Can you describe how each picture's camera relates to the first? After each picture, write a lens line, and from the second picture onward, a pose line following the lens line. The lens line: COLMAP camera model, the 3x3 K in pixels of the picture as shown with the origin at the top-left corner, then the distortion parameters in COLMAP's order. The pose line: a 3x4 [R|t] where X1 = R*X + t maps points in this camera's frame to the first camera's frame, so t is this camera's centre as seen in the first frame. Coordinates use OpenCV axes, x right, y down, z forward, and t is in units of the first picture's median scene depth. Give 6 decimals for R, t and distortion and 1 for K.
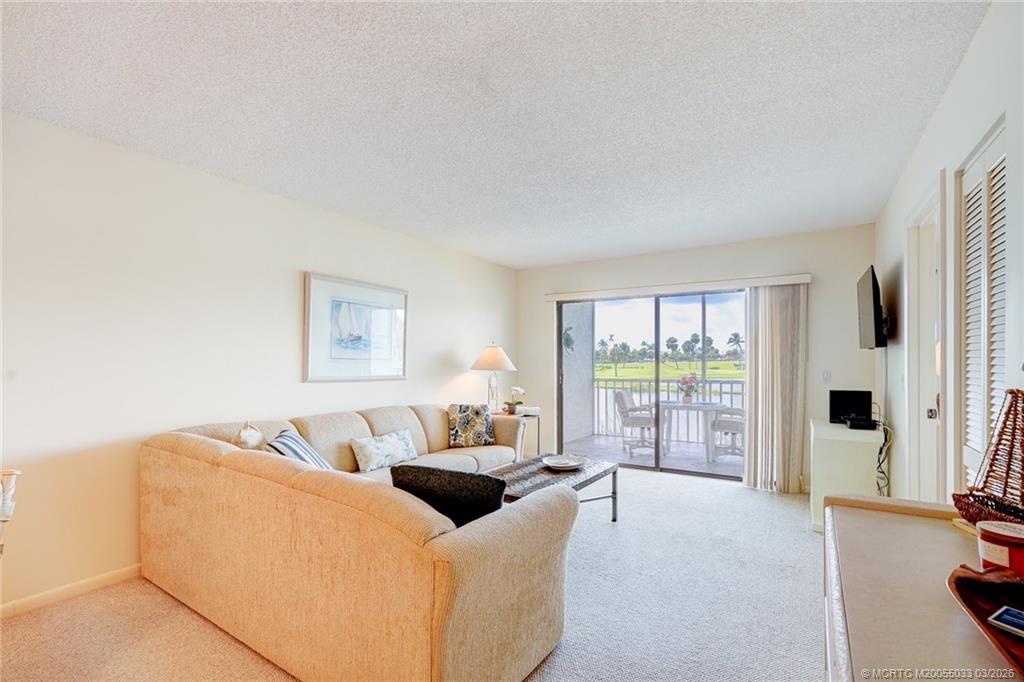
lens RADIAL K [[473.6, 0, 503.8], [0, 473.6, 360.5], [0, 0, 1]] dist [0.000840, 0.001594]
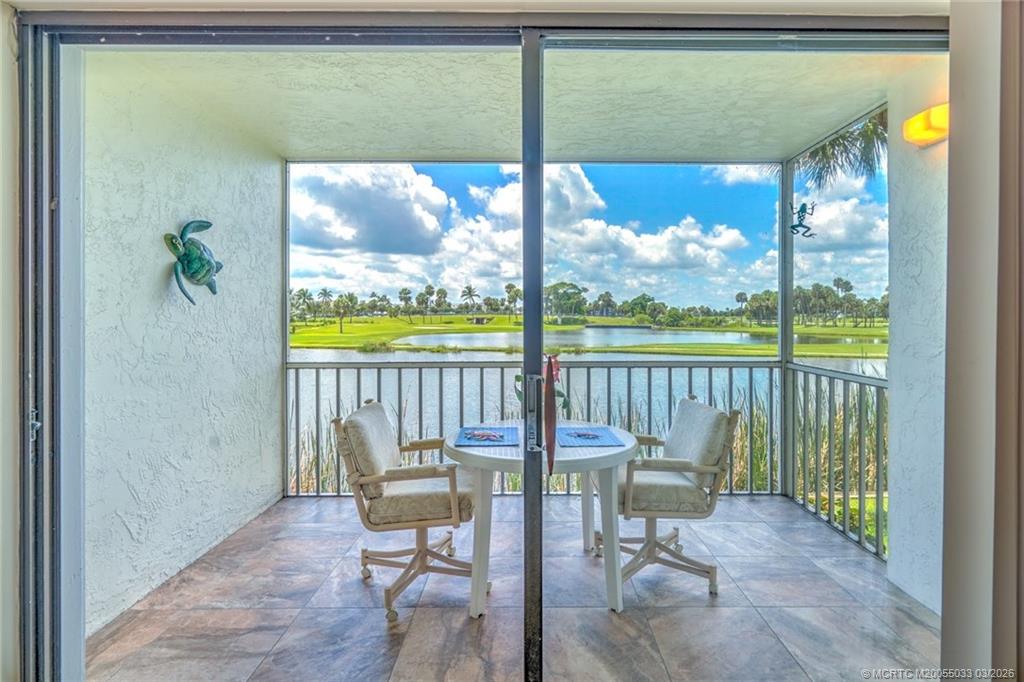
lens RADIAL K [[522.9, 0, 536.3], [0, 522.9, 321.9], [0, 0, 1]] dist [-0.011914, -0.000611]
pose [[0.830736, -0.004006, 0.556652, 0.223288], [-0.004440, 0.999895, 0.013823, -0.008472], [-0.556649, -0.013955, 0.830631, 0.946440]]
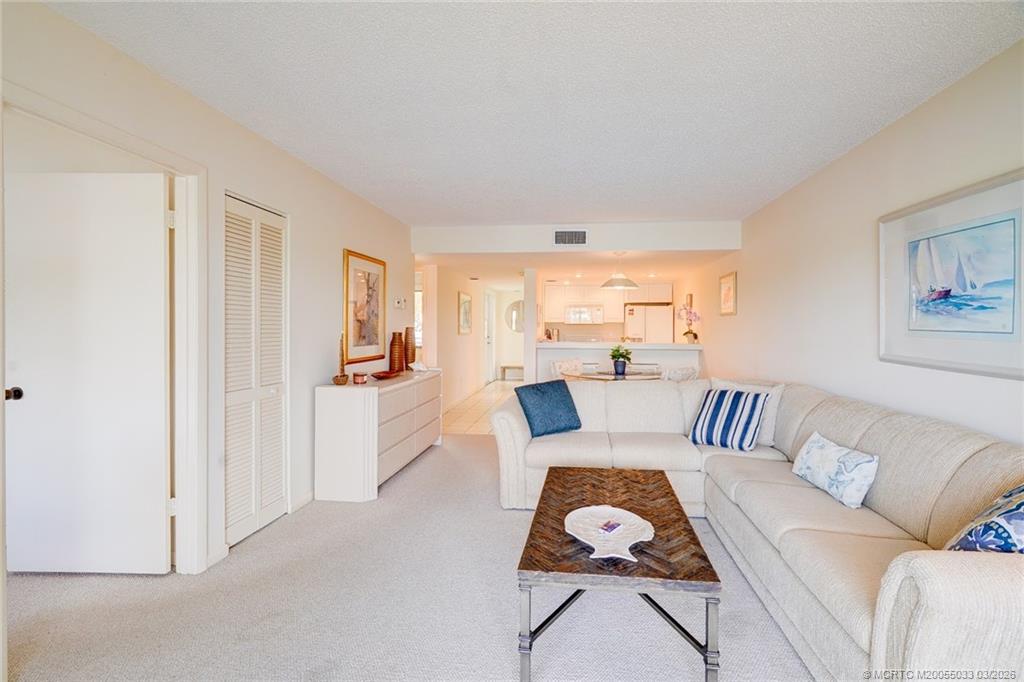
lens RADIAL K [[473.6, 0, 516.7], [0, 473.6, 328.8], [0, 0, 1]] dist [0.000840, 0.001594]
pose [[-0.909406, -0.002499, -0.415903, 0.347506], [-0.003927, 0.999989, 0.002576, -0.004566], [0.415892, 0.003976, -0.909406, 1.140453]]
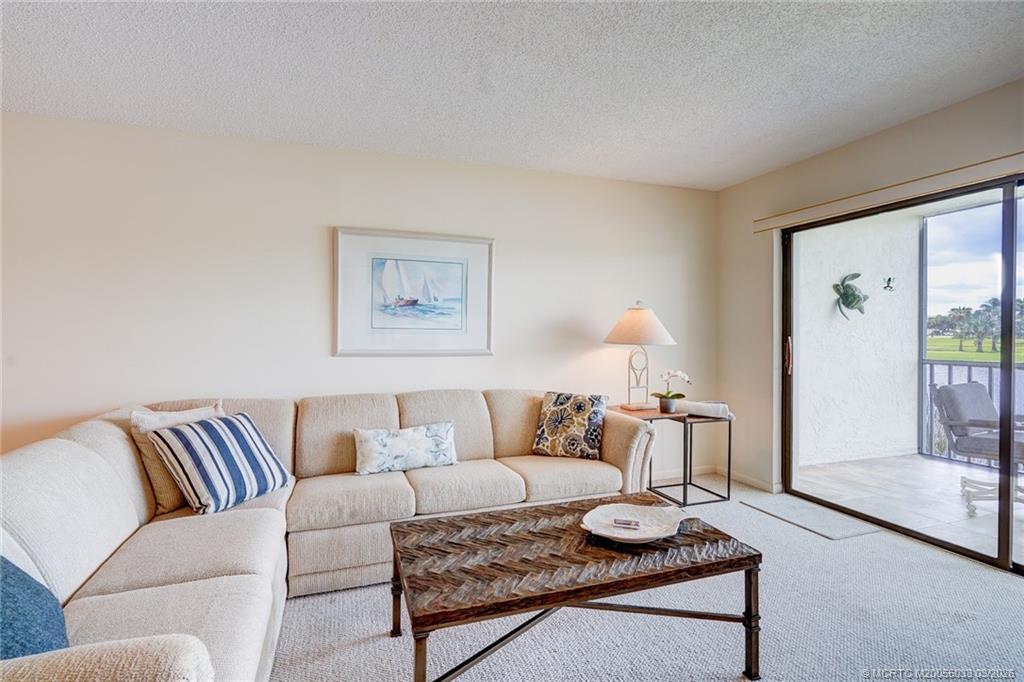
lens RADIAL K [[473.6, 0, 493.1], [0, 473.6, 335.9], [0, 0, 1]] dist [0.000840, 0.001594]
pose [[0.782399, -0.001428, -0.622775, 0.264761], [0.006441, 0.999962, 0.005798, 0.004874], [0.622744, -0.008548, 0.782379, 0.397724]]
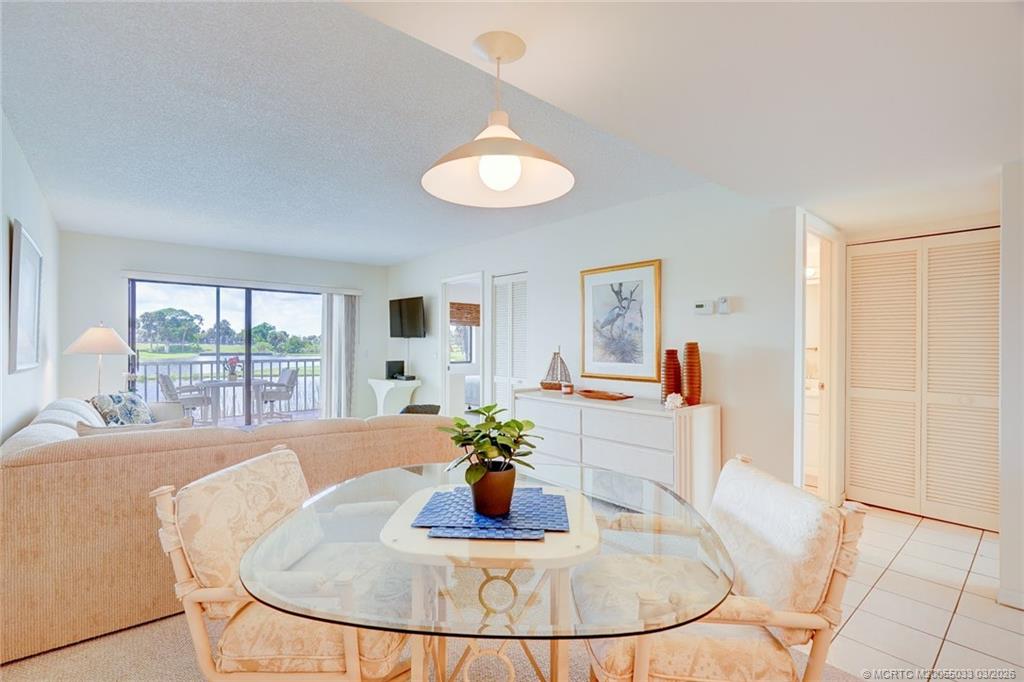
lens RADIAL K [[473.6, 0, 502.1], [0, 473.6, 345.8], [0, 0, 1]] dist [0.000840, 0.001594]
pose [[0.307277, -0.001838, 0.951618, -0.711322], [-0.004575, 0.999984, 0.003409, -0.000176], [-0.951609, -0.005401, 0.307264, 0.046792]]
